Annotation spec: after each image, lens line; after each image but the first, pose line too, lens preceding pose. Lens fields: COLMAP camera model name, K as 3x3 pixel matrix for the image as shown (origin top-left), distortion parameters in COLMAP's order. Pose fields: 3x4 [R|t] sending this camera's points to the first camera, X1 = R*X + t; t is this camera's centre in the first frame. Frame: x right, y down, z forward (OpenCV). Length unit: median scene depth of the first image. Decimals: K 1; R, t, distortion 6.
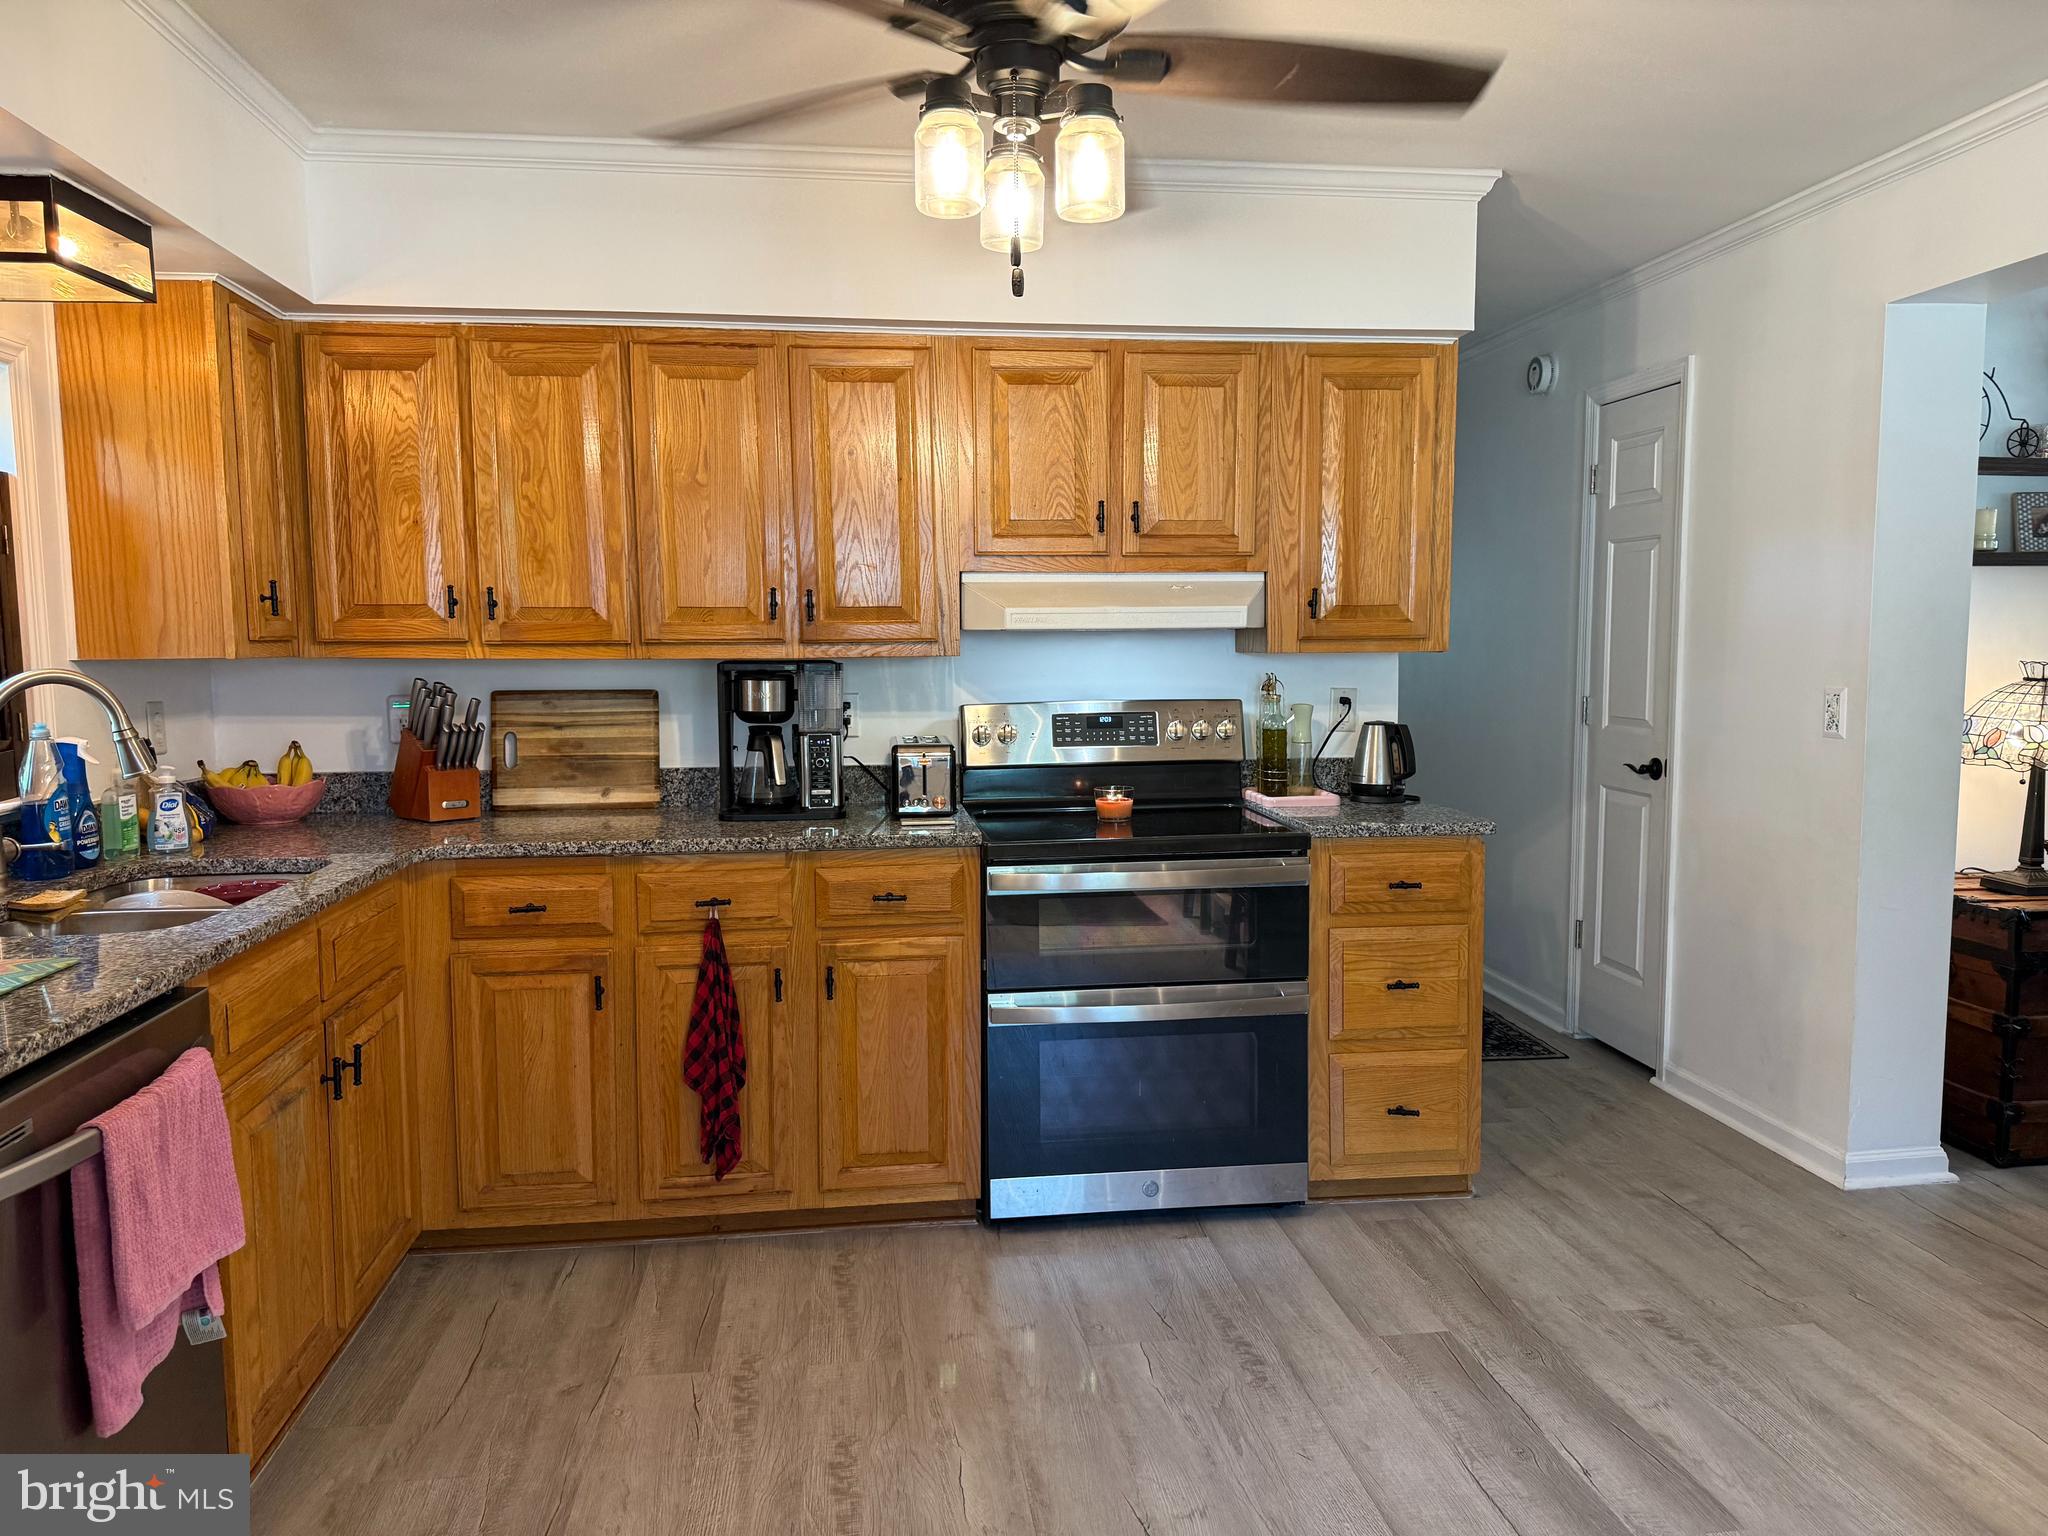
lens RADIAL K [[1436.9, 0, 1024.0], [0, 1436.9, 768.0], [0, 0, 1]] dist [0.119717, -0.177232]
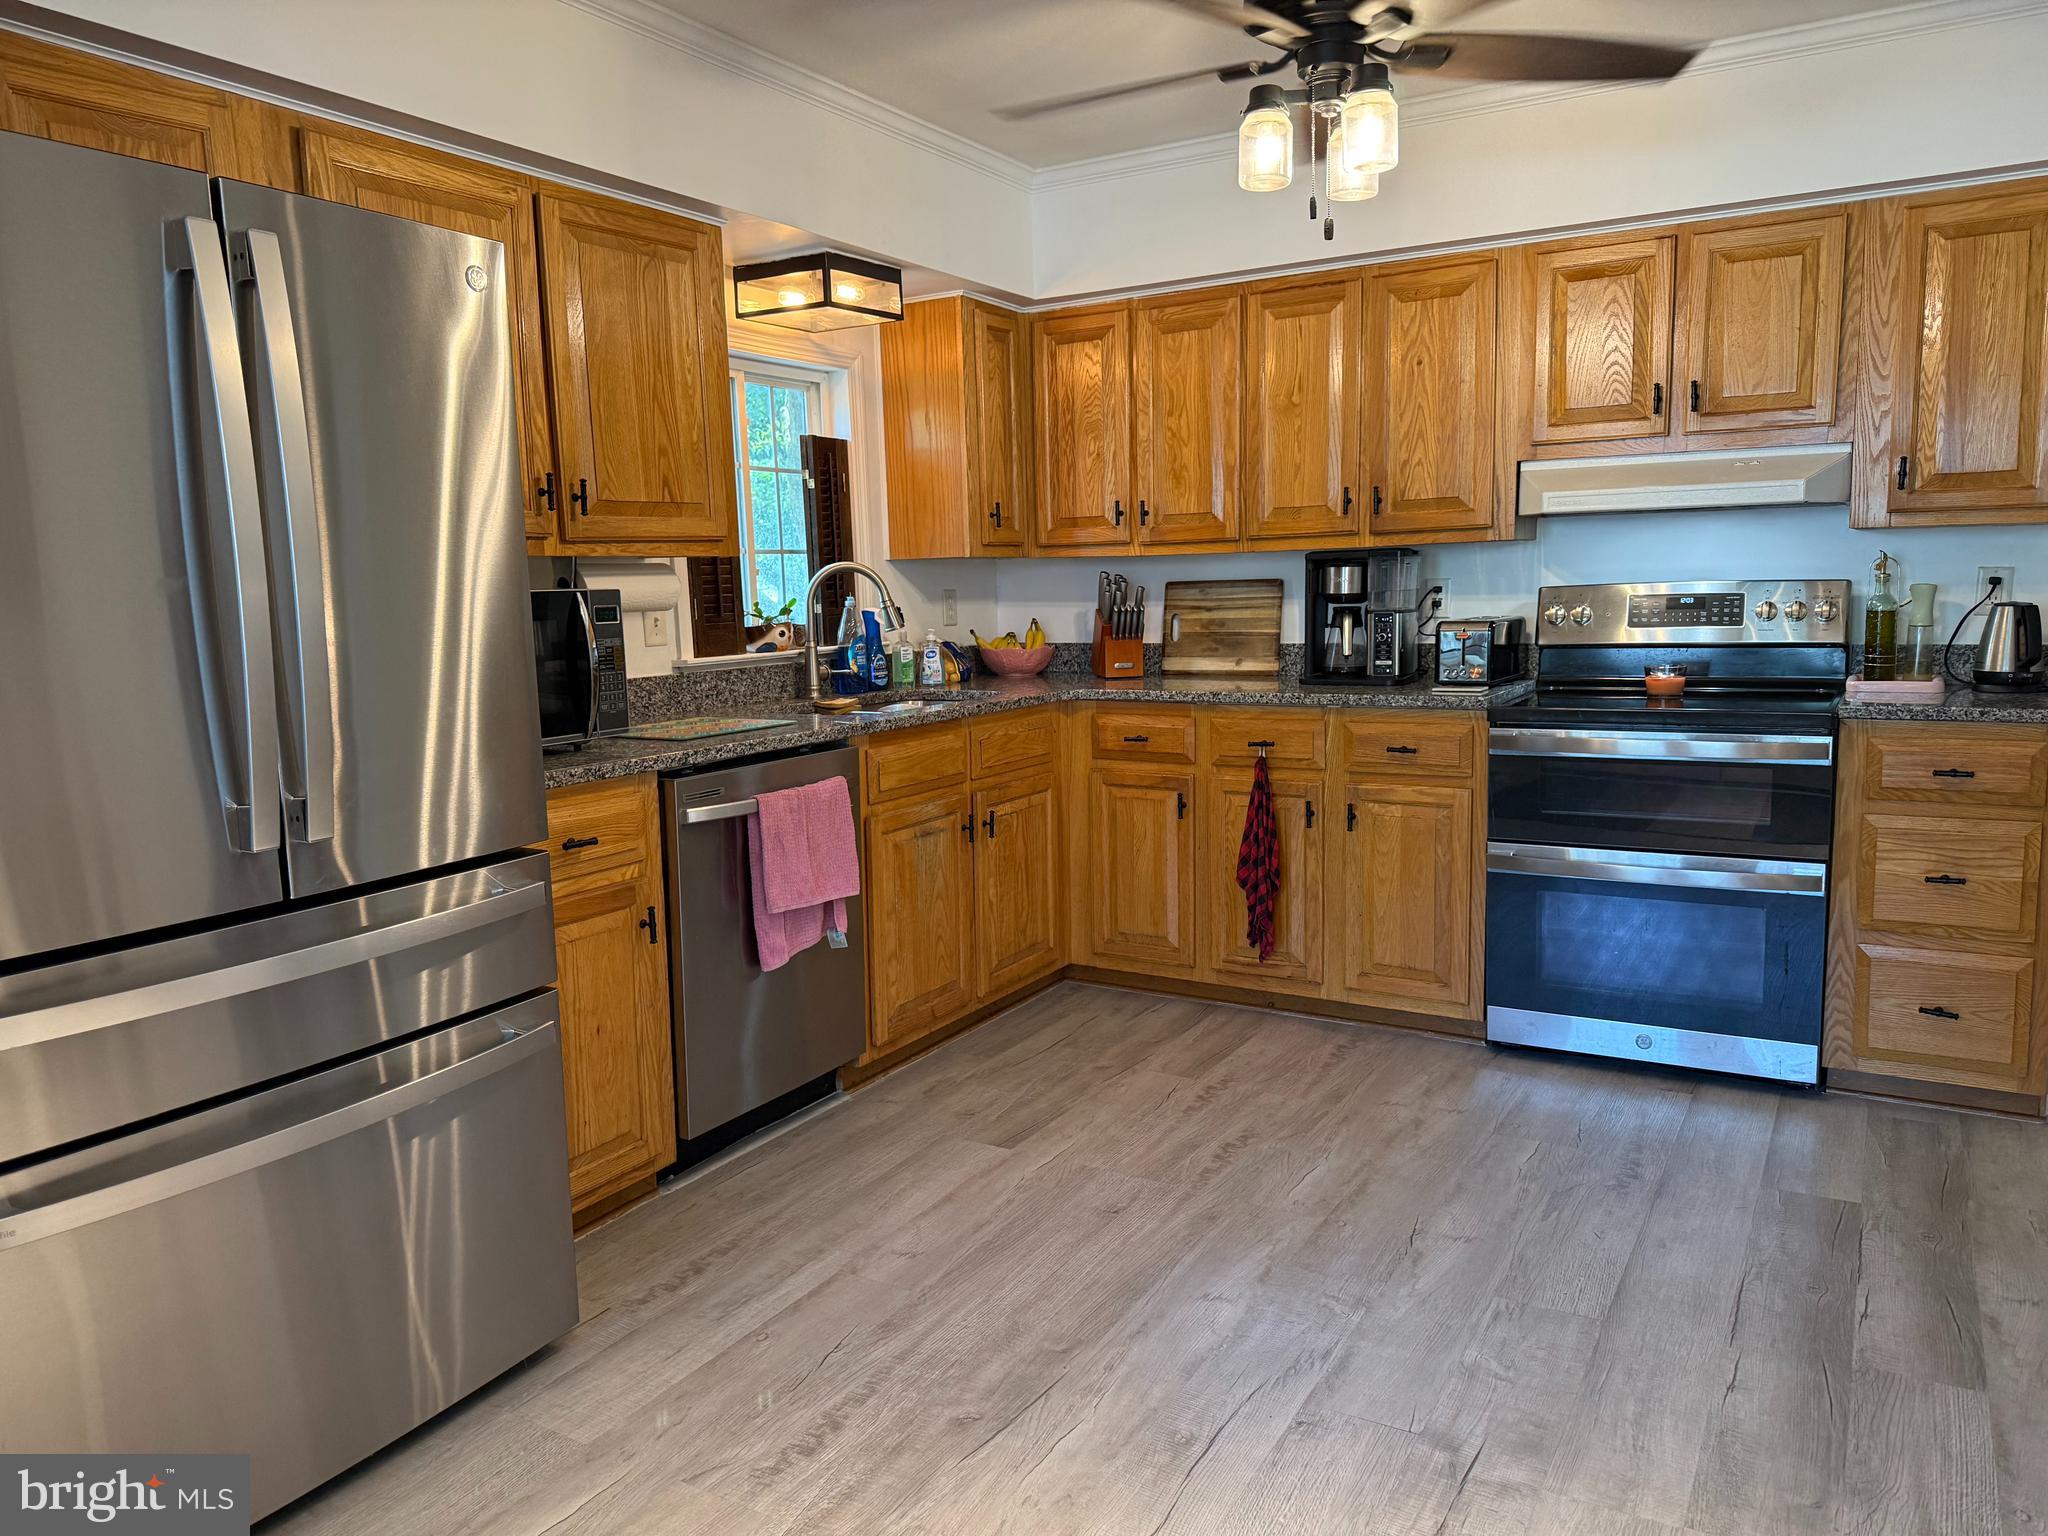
lens RADIAL K [[1436.9, 0, 1024.0], [0, 1436.9, 768.0], [0, 0, 1]] dist [0.119717, -0.177232]
pose [[0.788712, 0.067468, -0.611050, 0.371184], [-0.034914, 0.997271, 0.065047, 0.037723], [0.613771, -0.029970, 0.788915, -0.112796]]
